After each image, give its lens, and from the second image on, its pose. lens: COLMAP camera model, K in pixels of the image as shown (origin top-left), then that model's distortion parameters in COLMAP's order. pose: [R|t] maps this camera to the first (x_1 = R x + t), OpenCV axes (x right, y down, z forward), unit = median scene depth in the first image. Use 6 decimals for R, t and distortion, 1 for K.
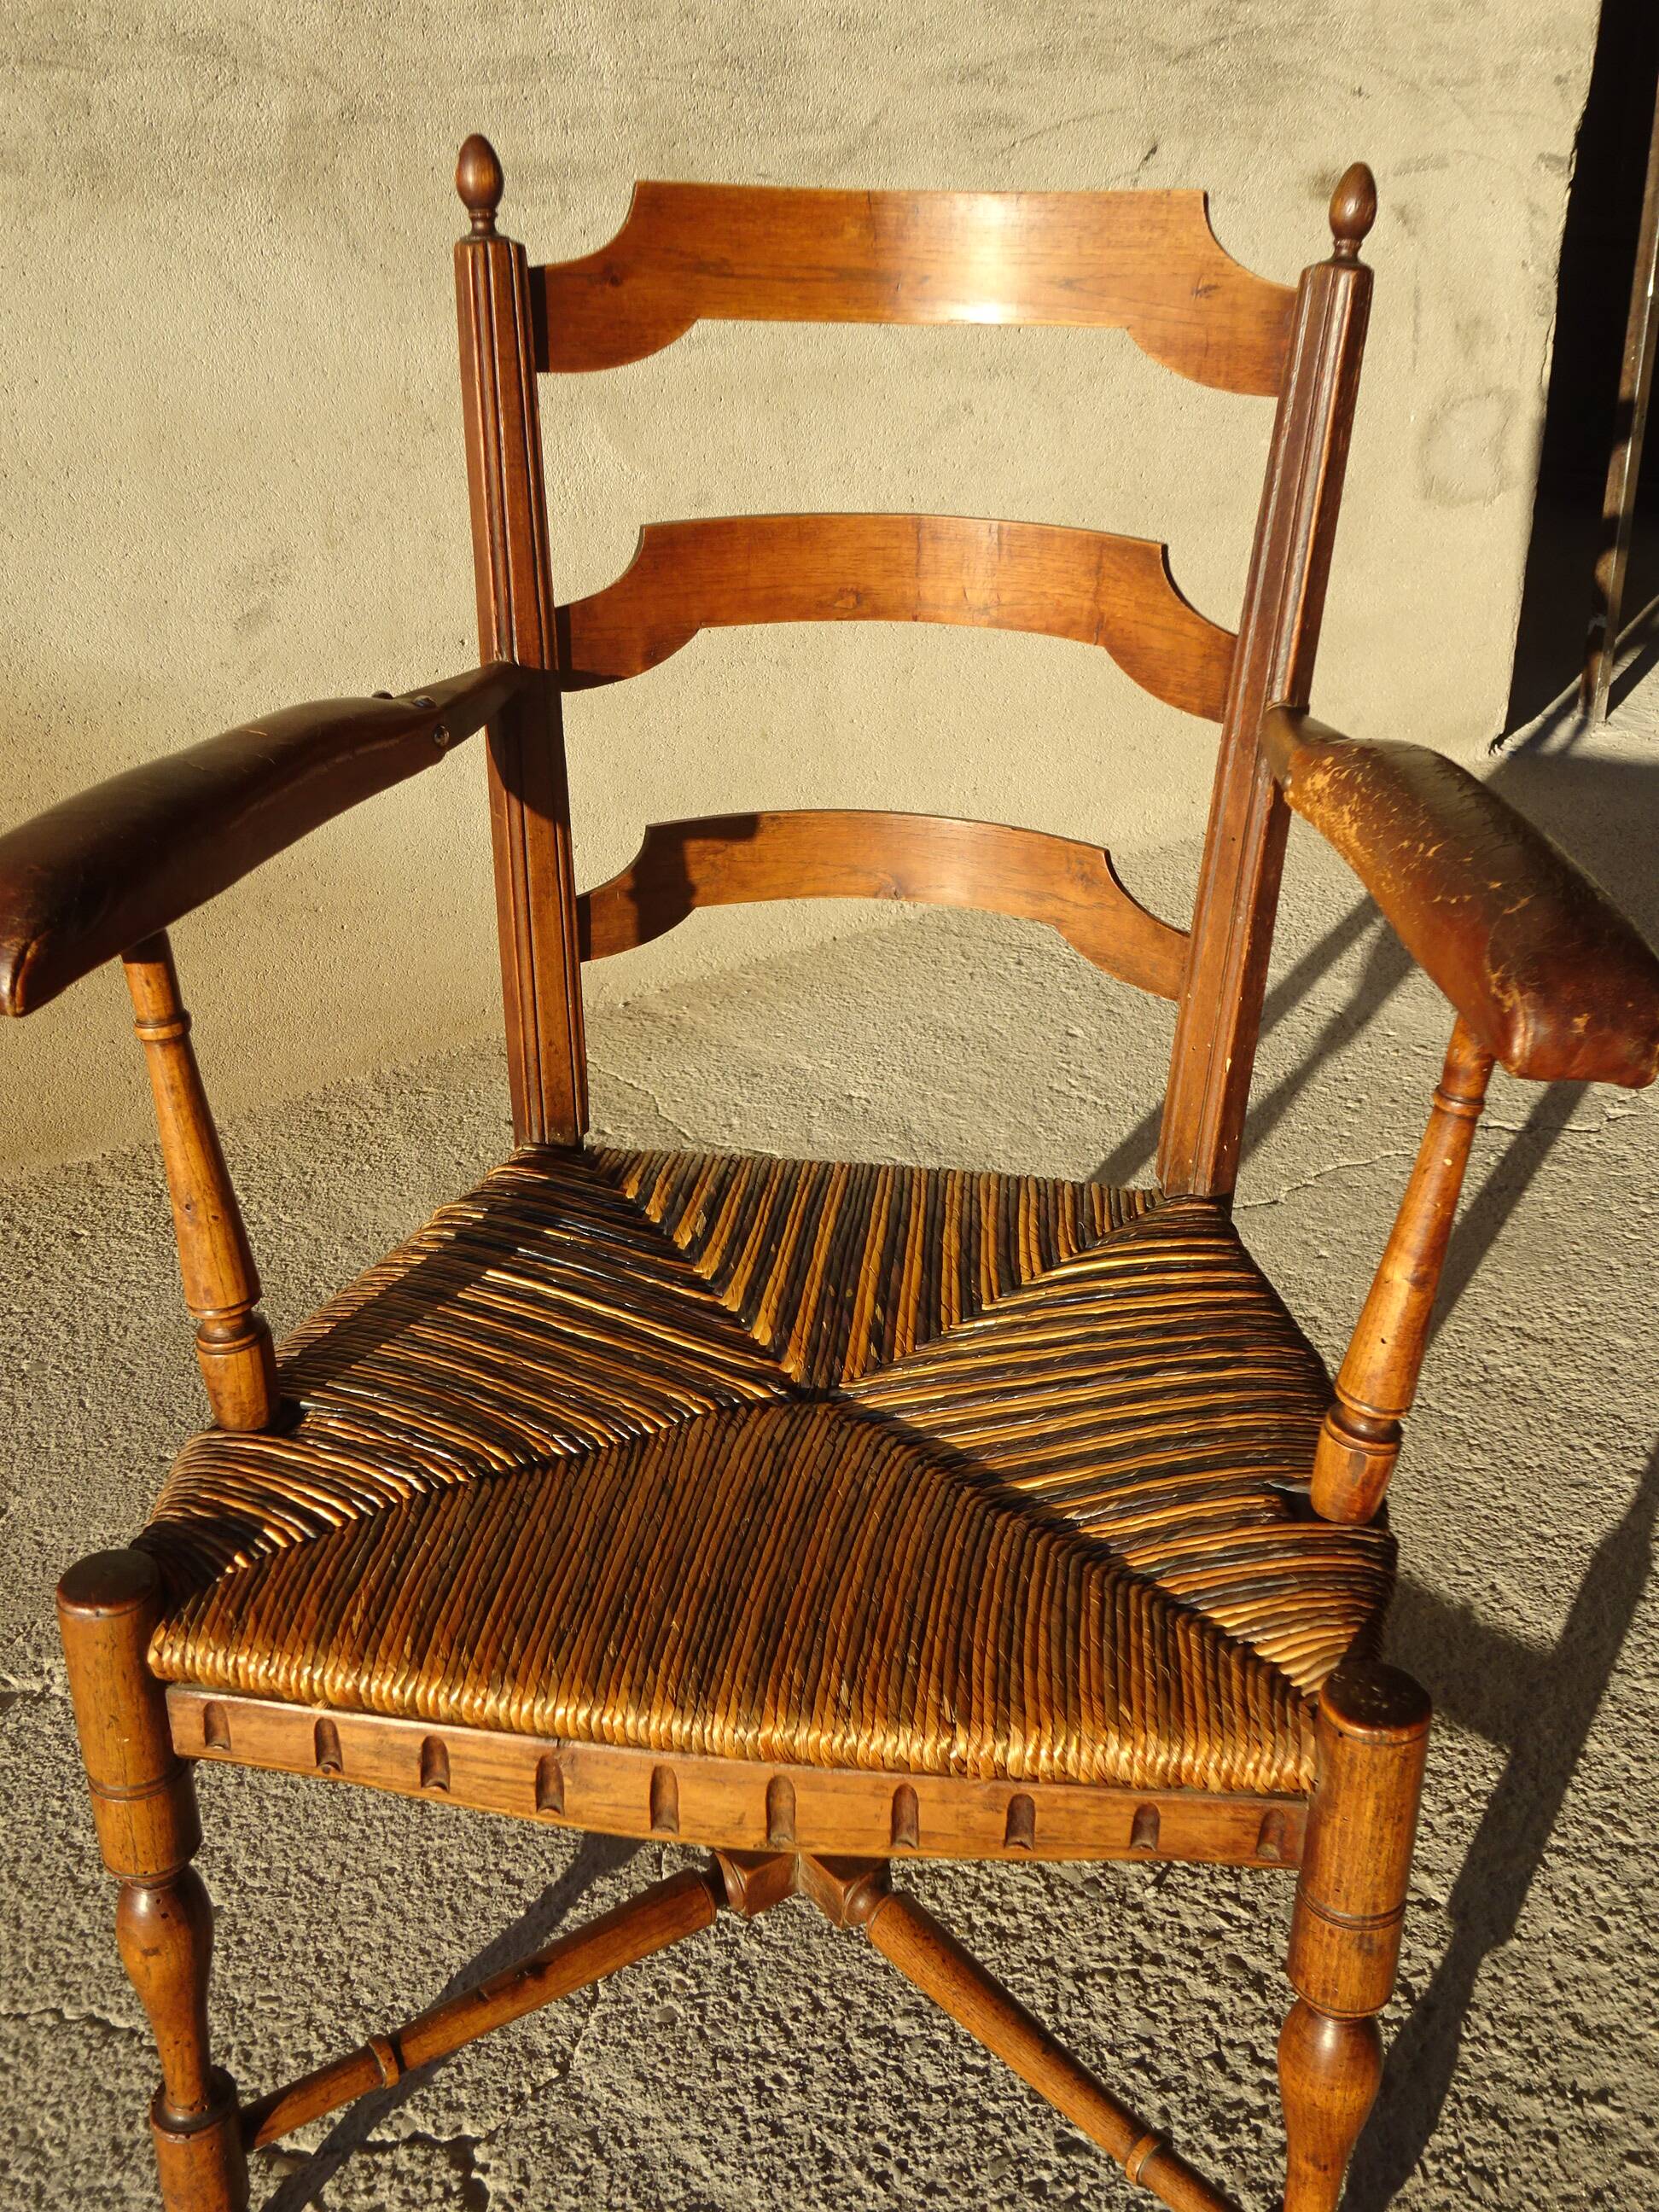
lens RADIAL K [[2069.9, 0, 829.5], [0, 2069.9, 1106.0], [0, 0, 1]] dist [0.002501, 0.000349]
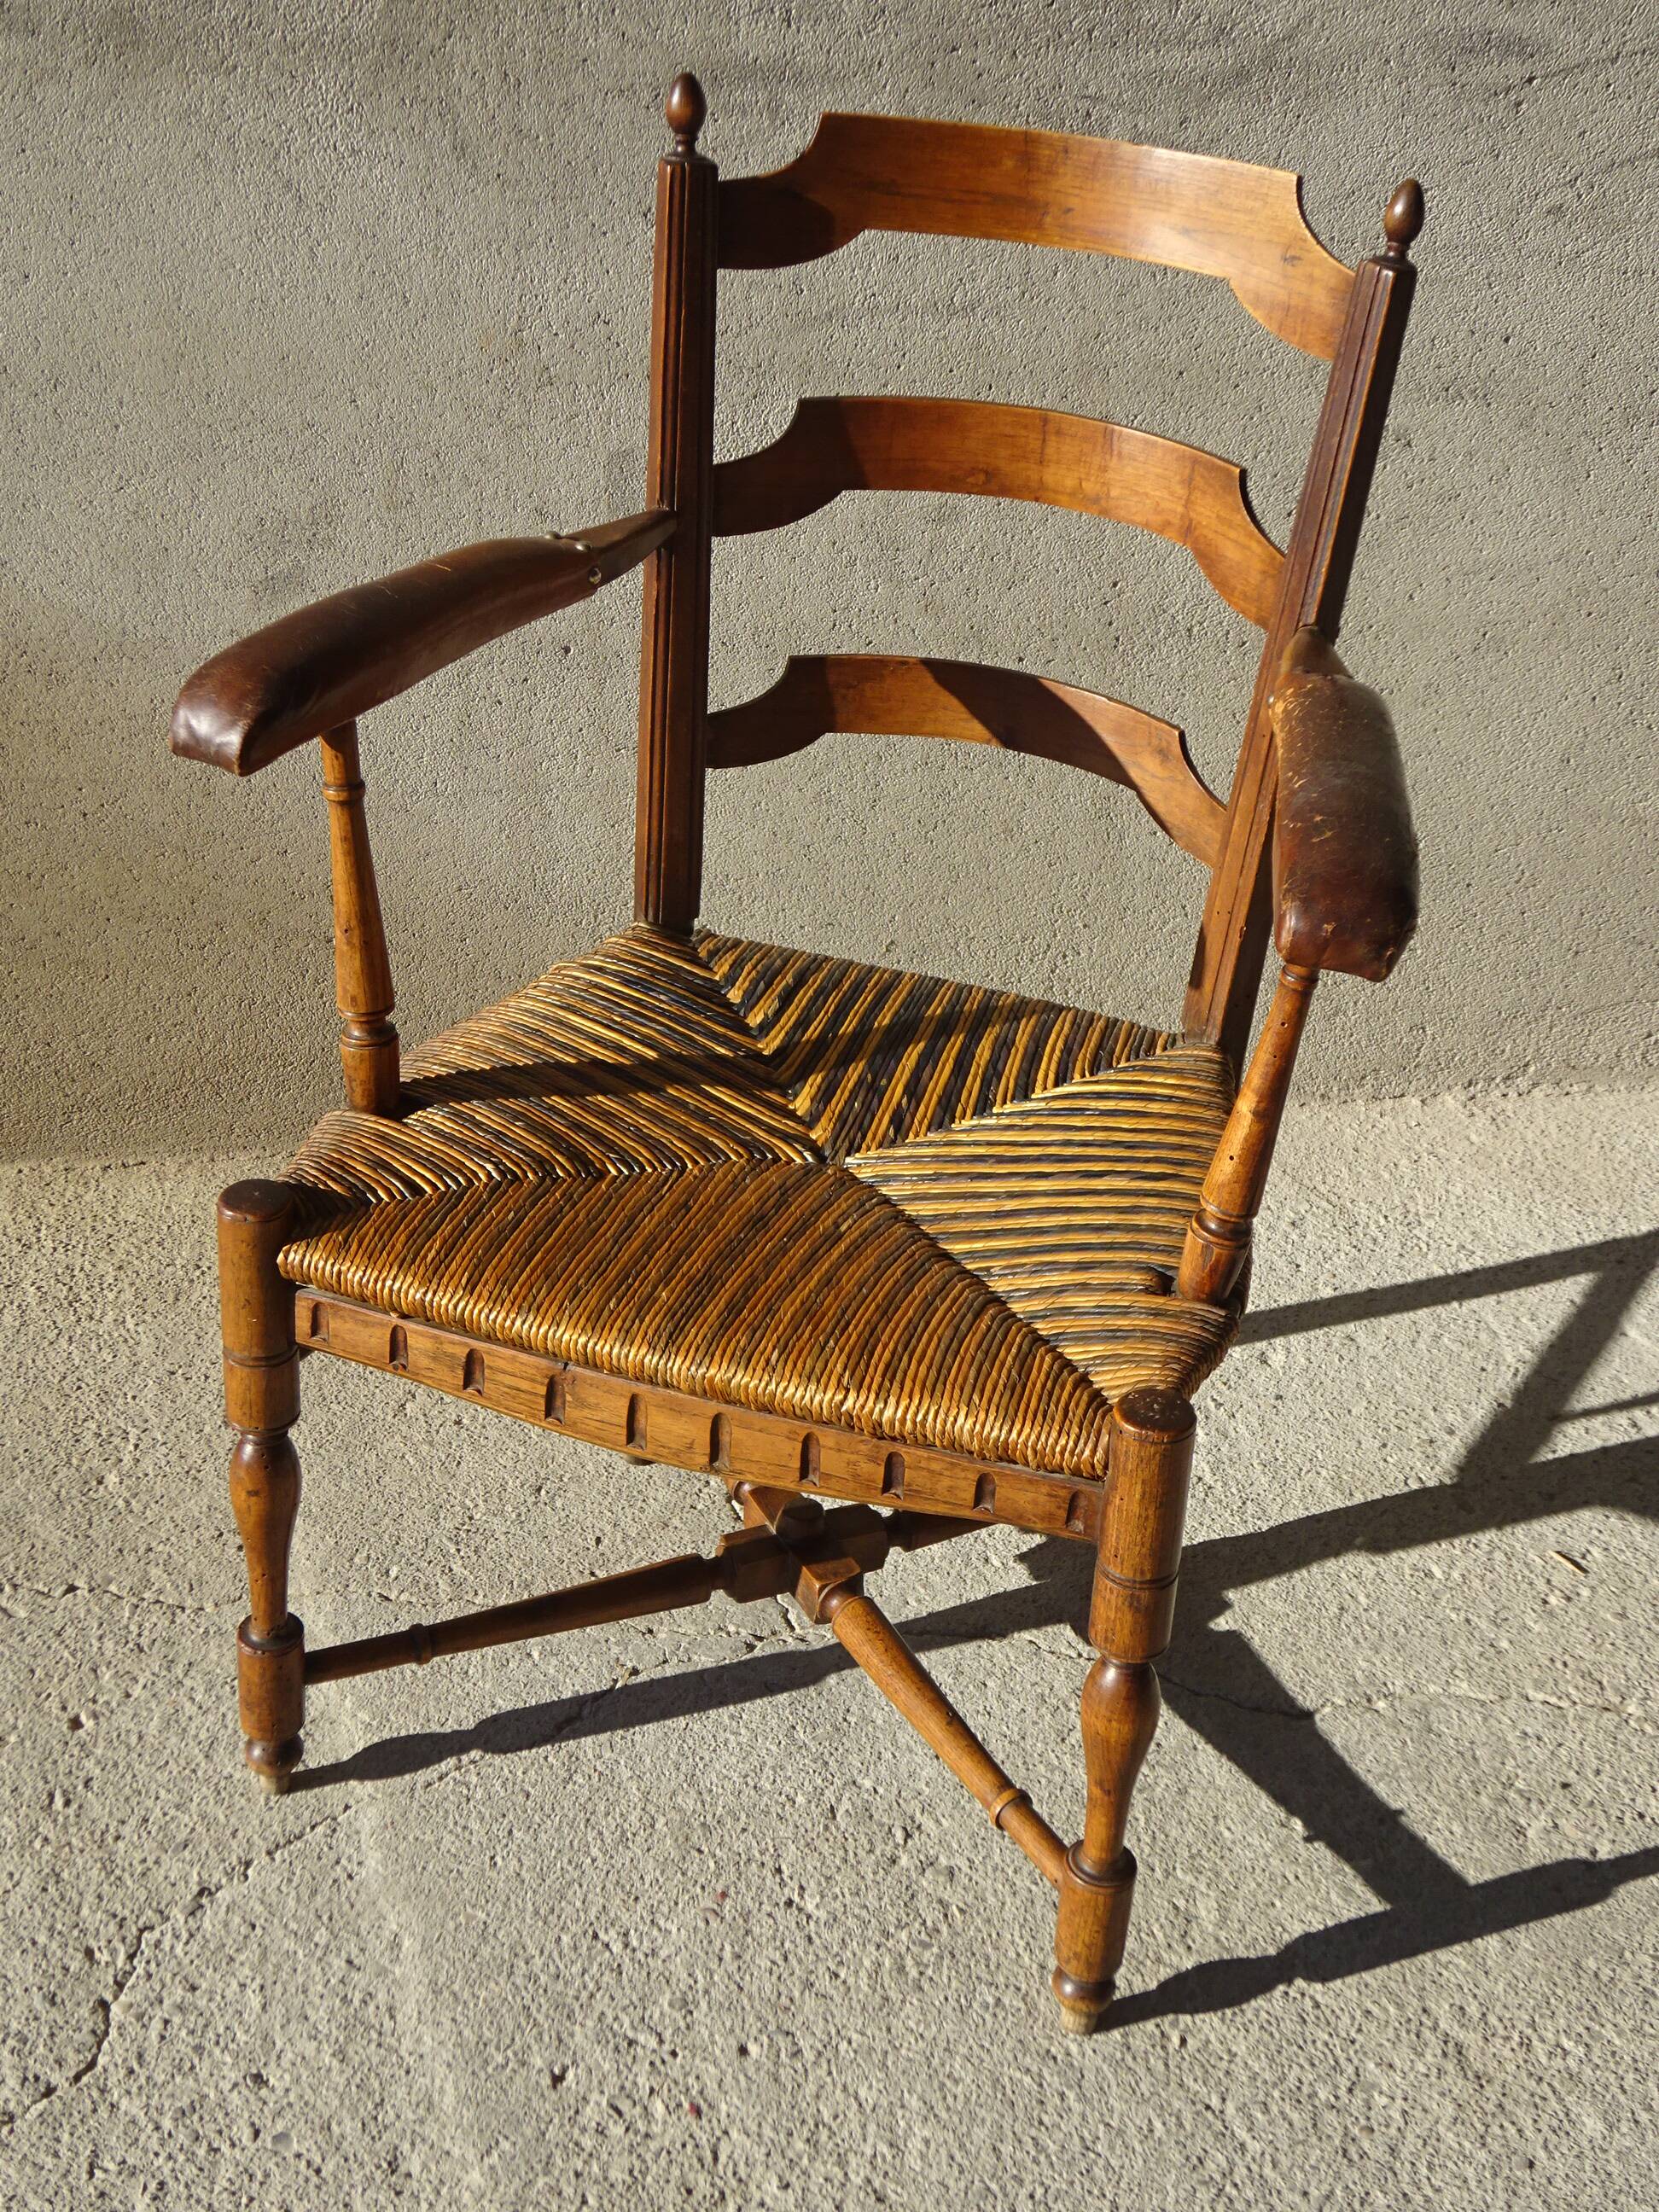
lens RADIAL K [[2726.6, 0, 829.5], [0, 2726.6, 1106.0], [0, 0, 1]] dist [-0.013171, -0.014266]
pose [[0.981433, 0.141010, -0.130021, 0.200453], [-0.131725, 0.988254, 0.077482, -0.012880], [0.139419, -0.058917, 0.988479, -0.581226]]
